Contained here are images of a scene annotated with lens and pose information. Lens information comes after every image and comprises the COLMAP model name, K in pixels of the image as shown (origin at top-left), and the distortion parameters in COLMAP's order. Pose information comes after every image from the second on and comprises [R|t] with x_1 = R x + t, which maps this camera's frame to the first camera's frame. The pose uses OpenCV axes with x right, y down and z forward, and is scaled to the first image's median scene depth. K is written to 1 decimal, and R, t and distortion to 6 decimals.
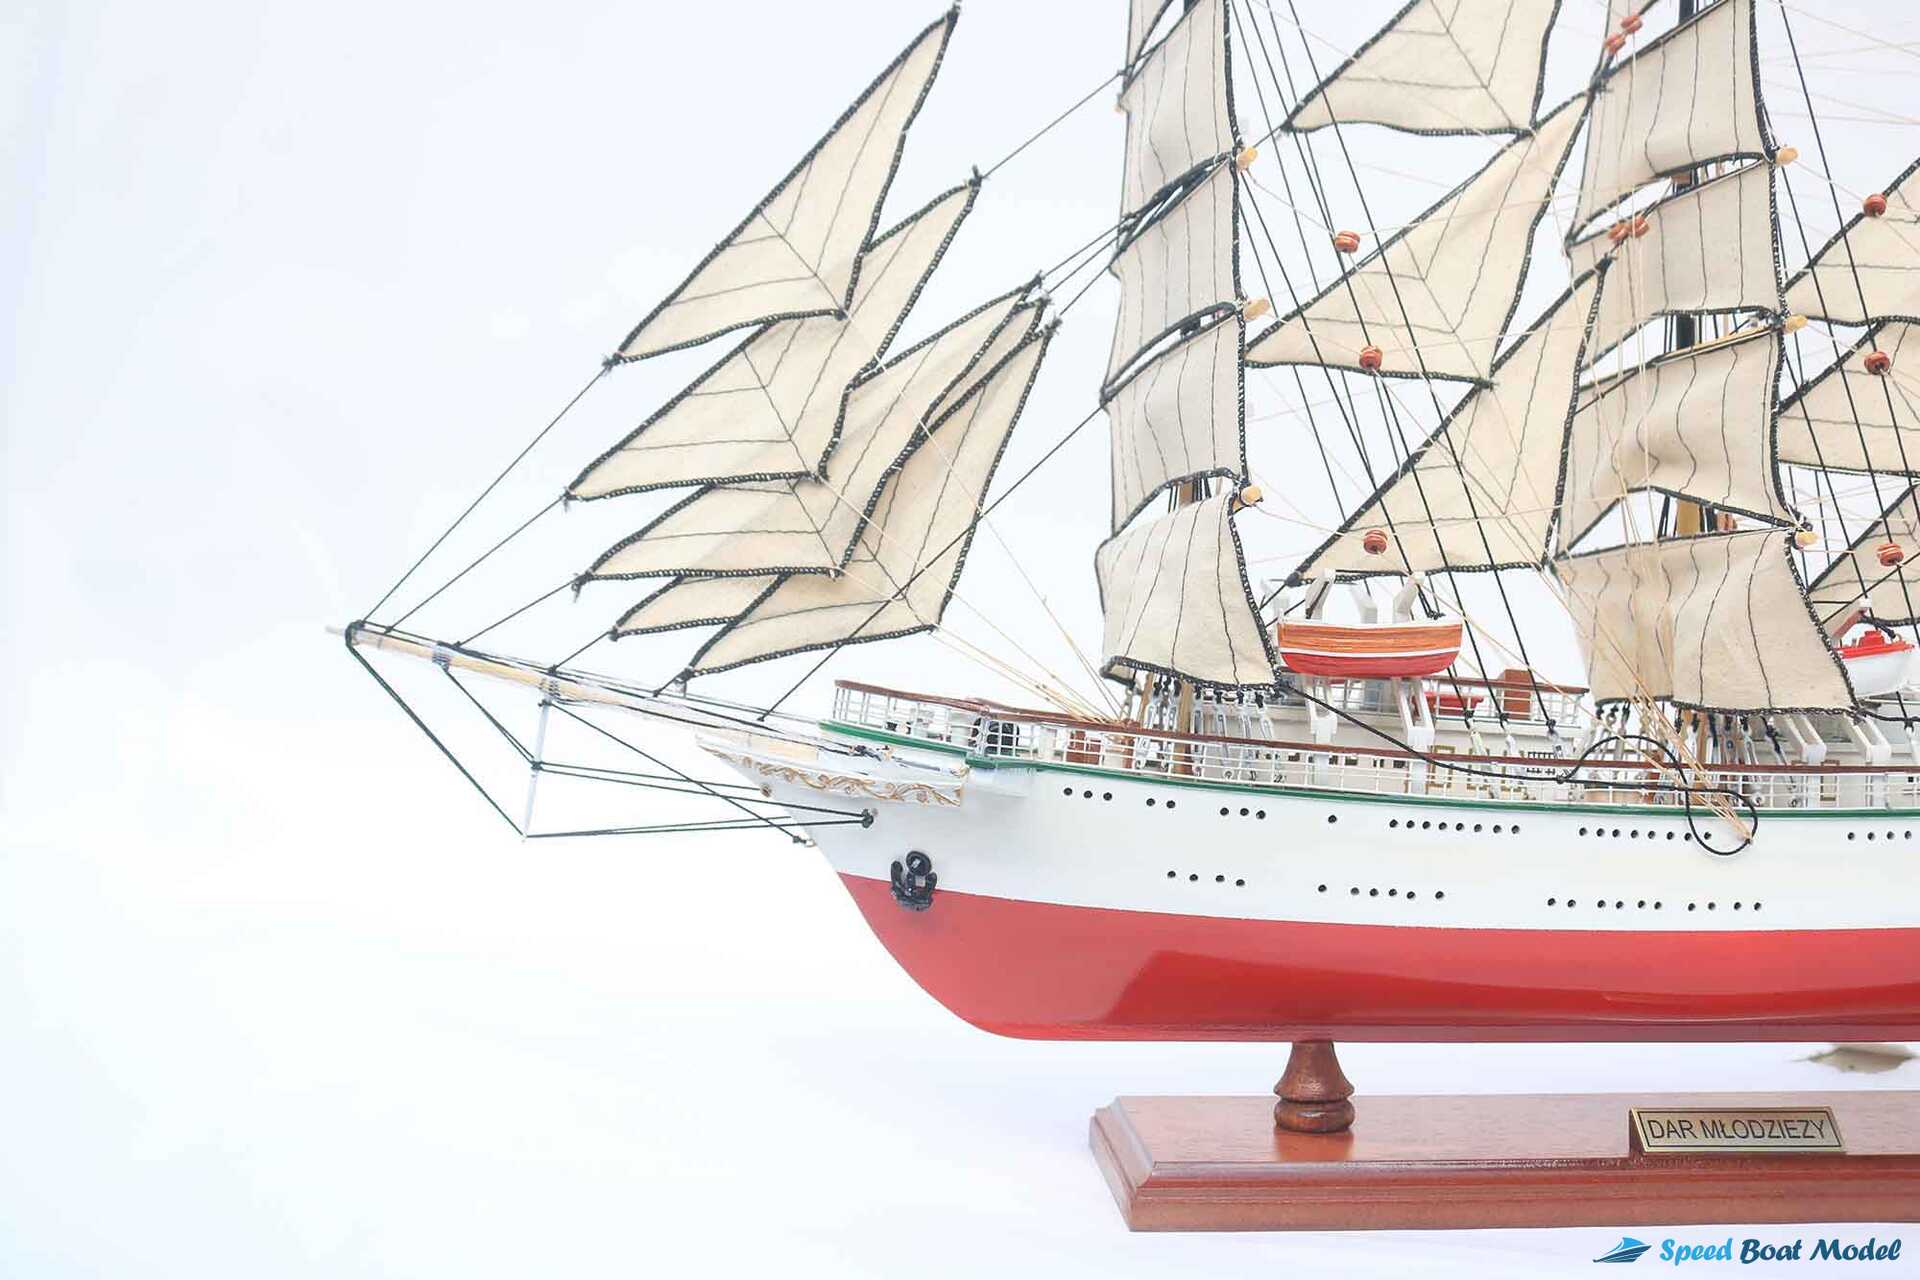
lens RADIAL K [[1936.5, 0, 966.7], [0, 1936.5, 633.5], [0, 0, 1]] dist [-0.106949, 0.000000]
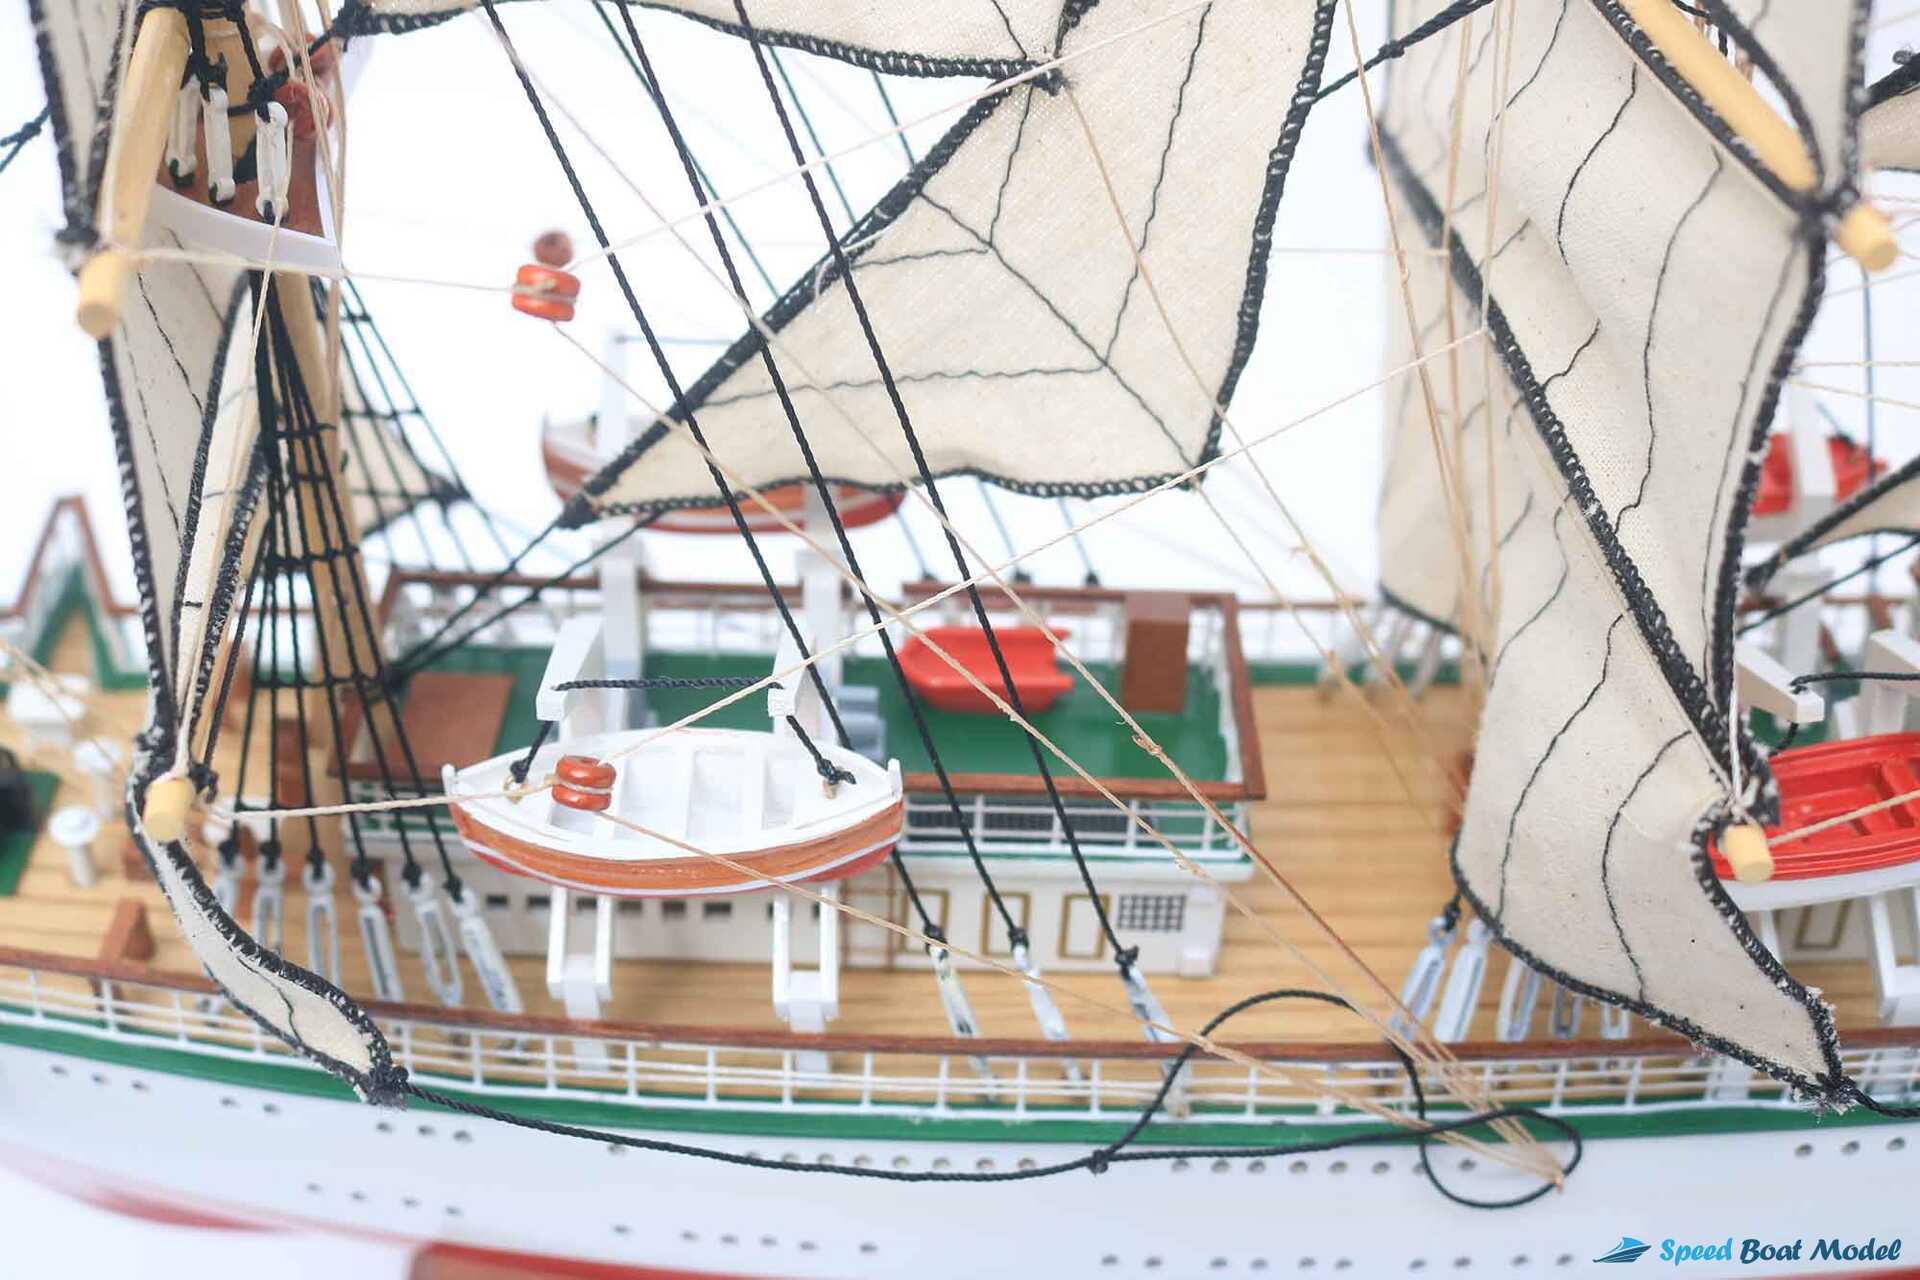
lens RADIAL K [[2463.8, 0, 946.4], [0, 2463.8, 640.3], [0, 0, 1]] dist [-0.055774, 0.000000]
pose [[0.998480, -0.002134, -0.055074, 0.279225], [0.036062, 0.780950, 0.623551, -0.334704], [0.041679, -0.624590, 0.779840, 0.578796]]
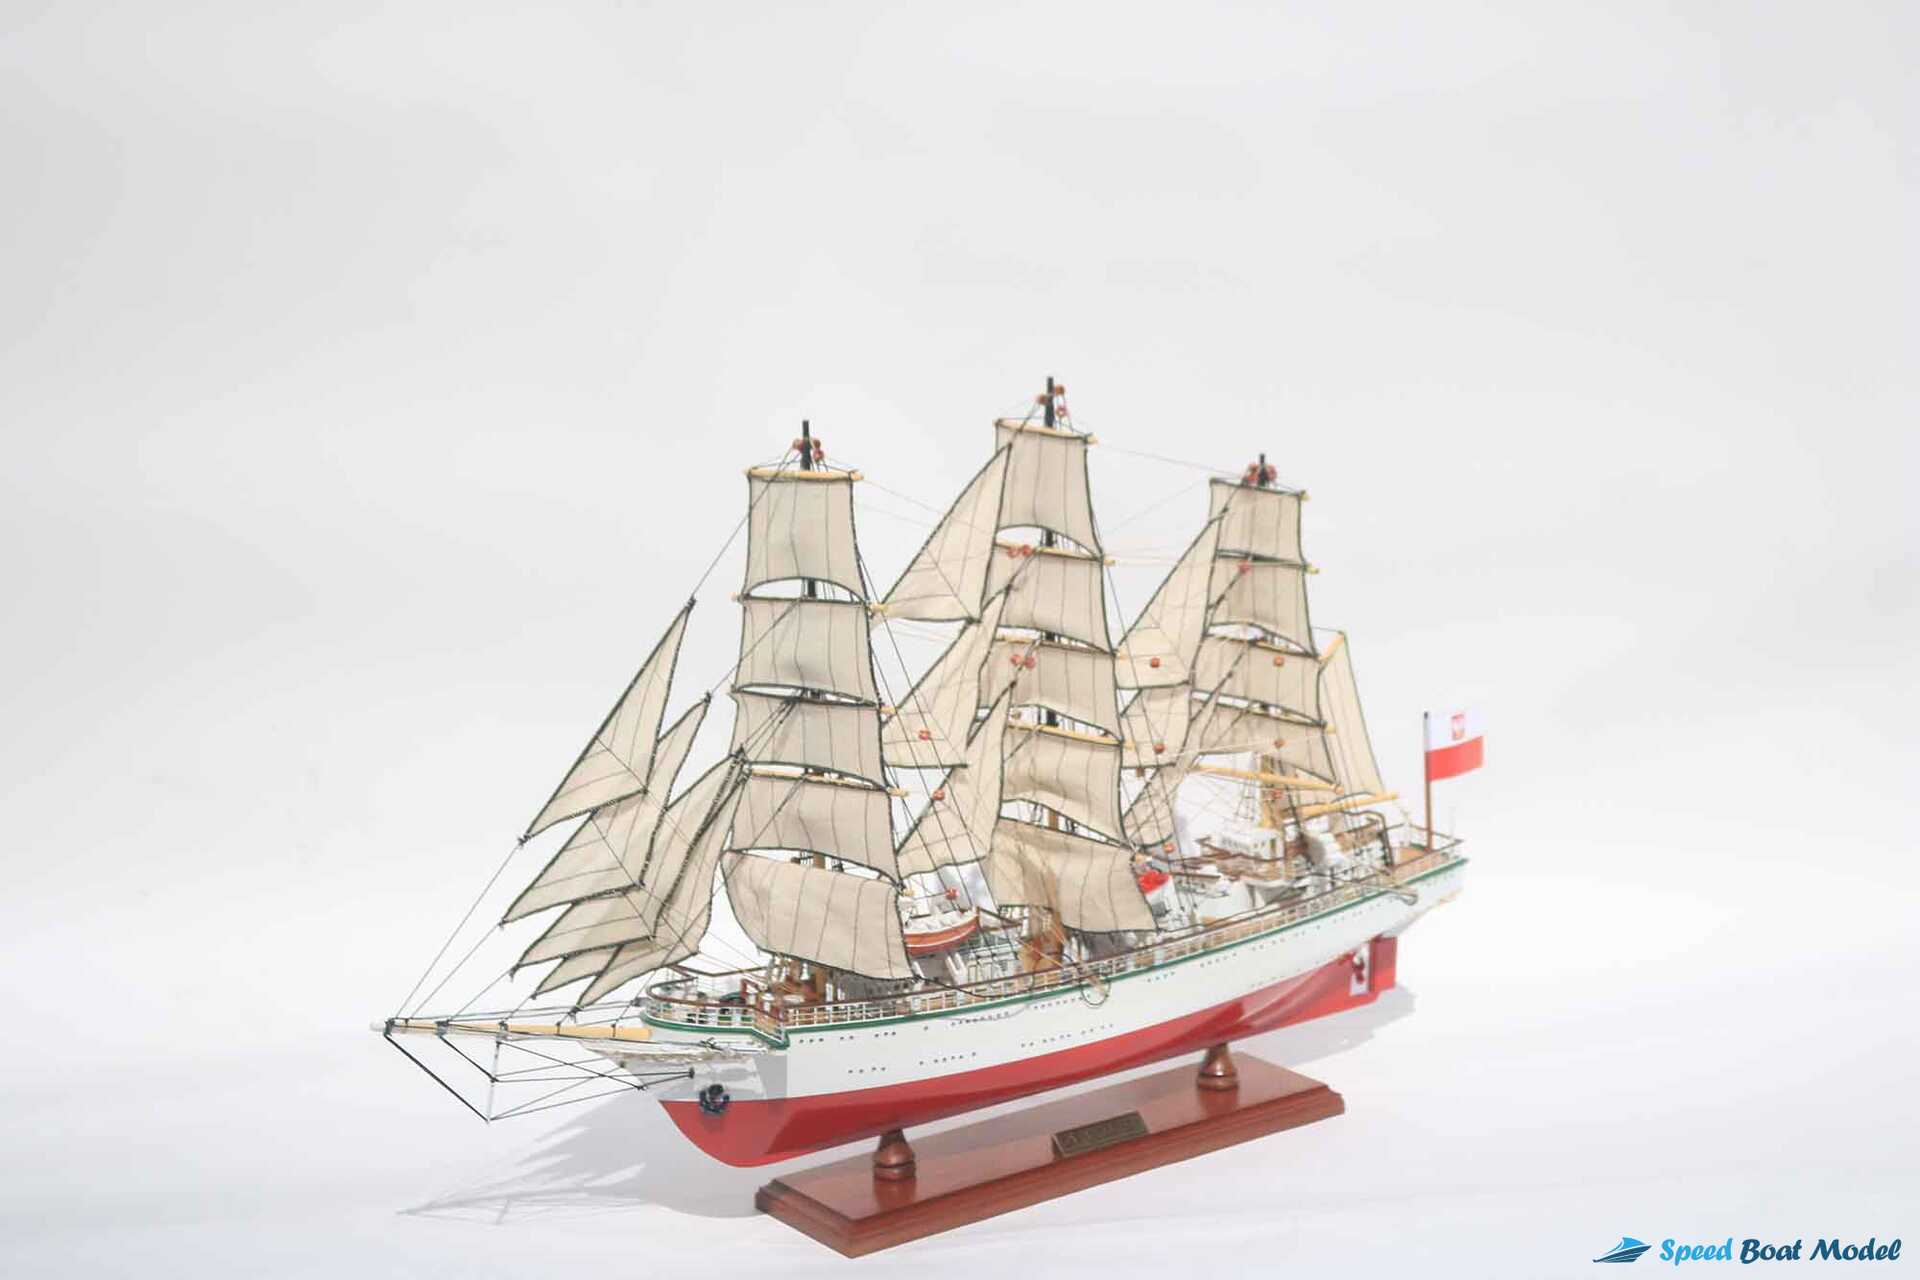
lens RADIAL K [[3222.9, 0, 961.6], [0, 3222.9, 636.1], [0, 0, 1]] dist [0.152868, 0.000000]
pose [[0.838103, -0.140798, 0.527029, -1.317515], [0.029145, 0.976295, 0.214474, -0.903418], [-0.544733, -0.164391, 0.822339, -1.482784]]
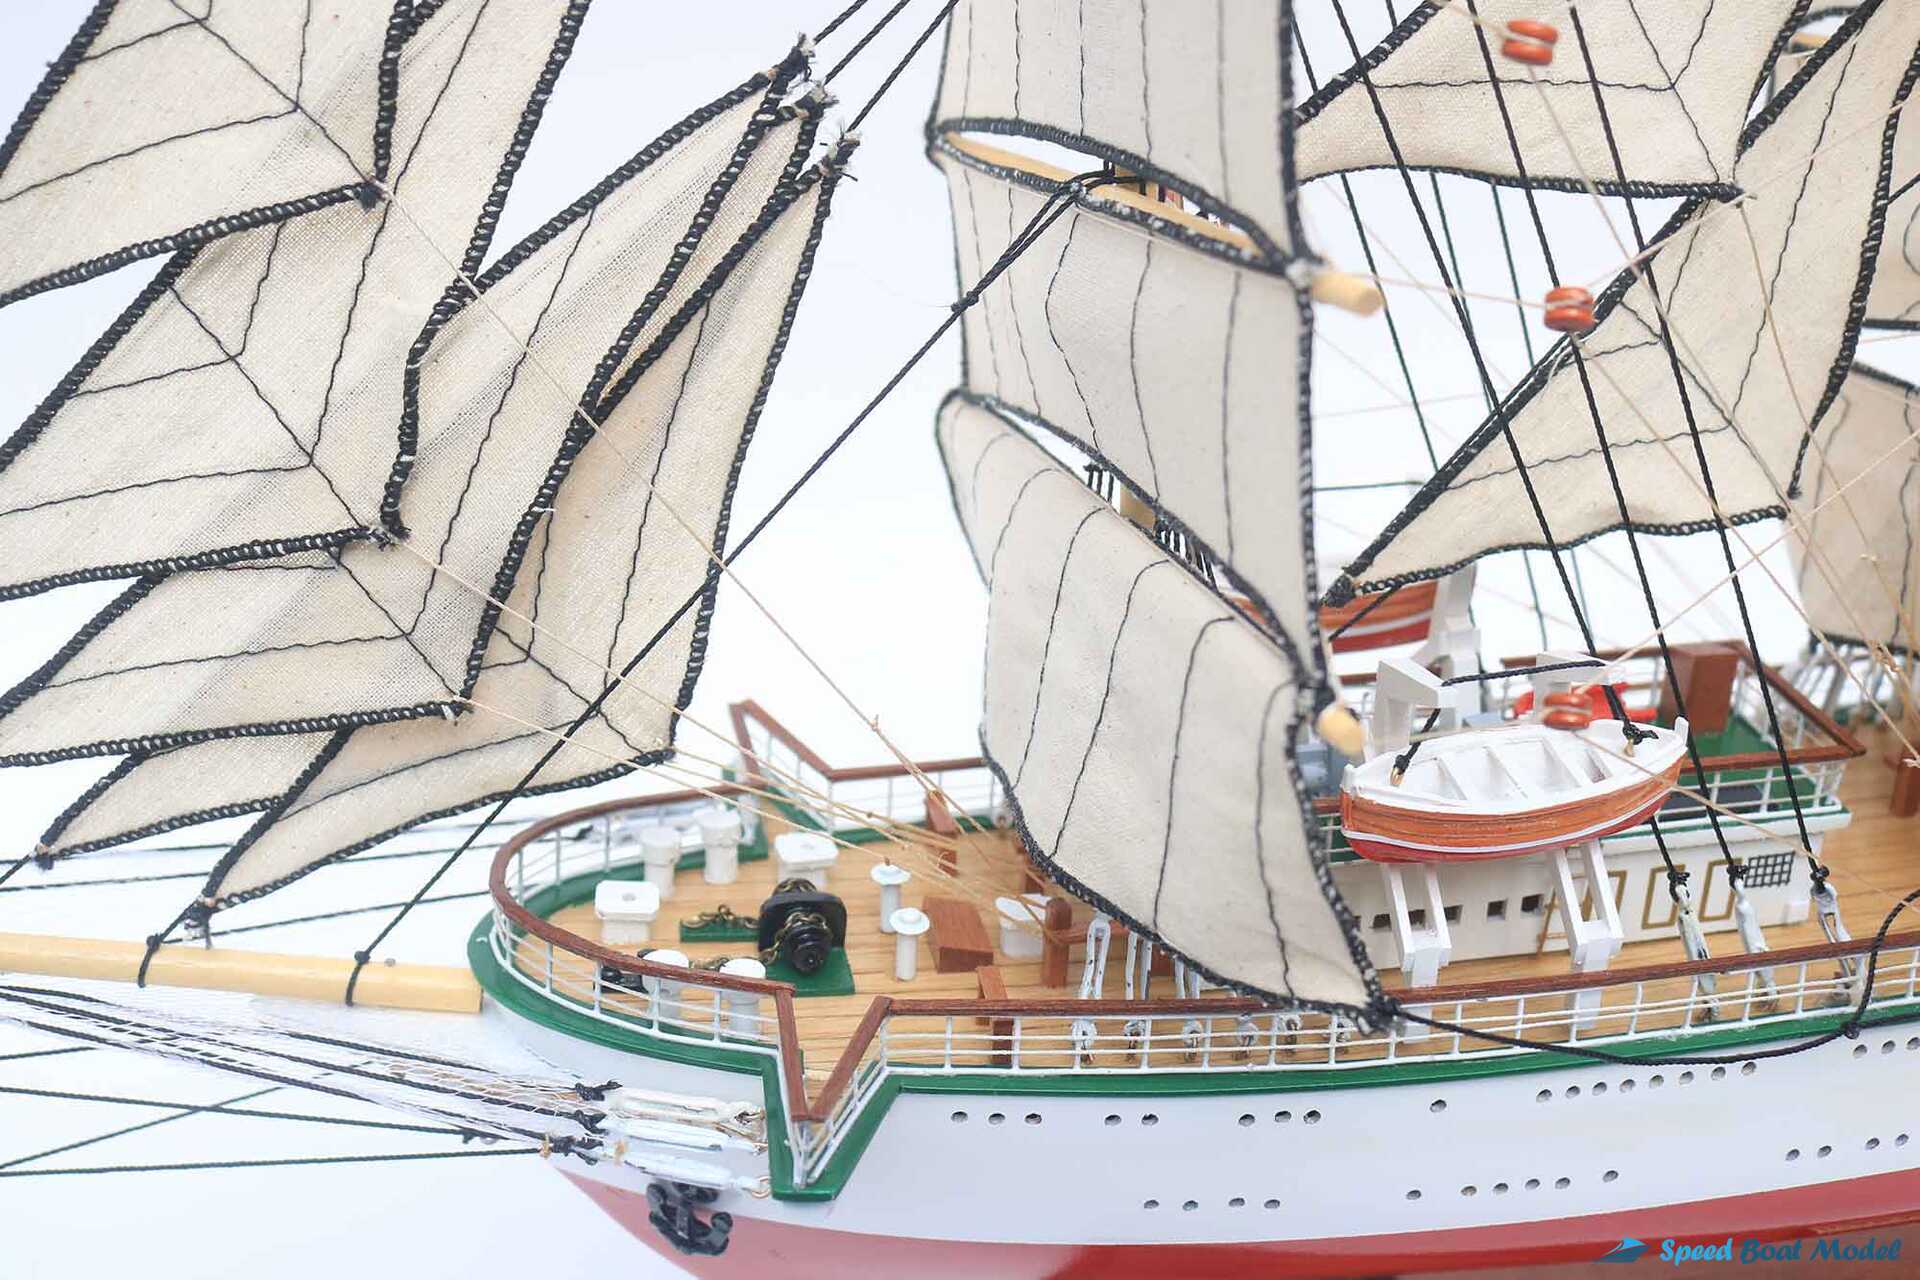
lens RADIAL K [[2060.6, 0, 933.1], [0, 2060.6, 593.1], [0, 0, 1]] dist [-0.100179, 0.000000]
pose [[0.988910, -0.118562, 0.089438, 0.010681], [0.069182, 0.900655, 0.428992, -0.274984], [-0.131415, -0.418047, 0.898870, 0.517767]]
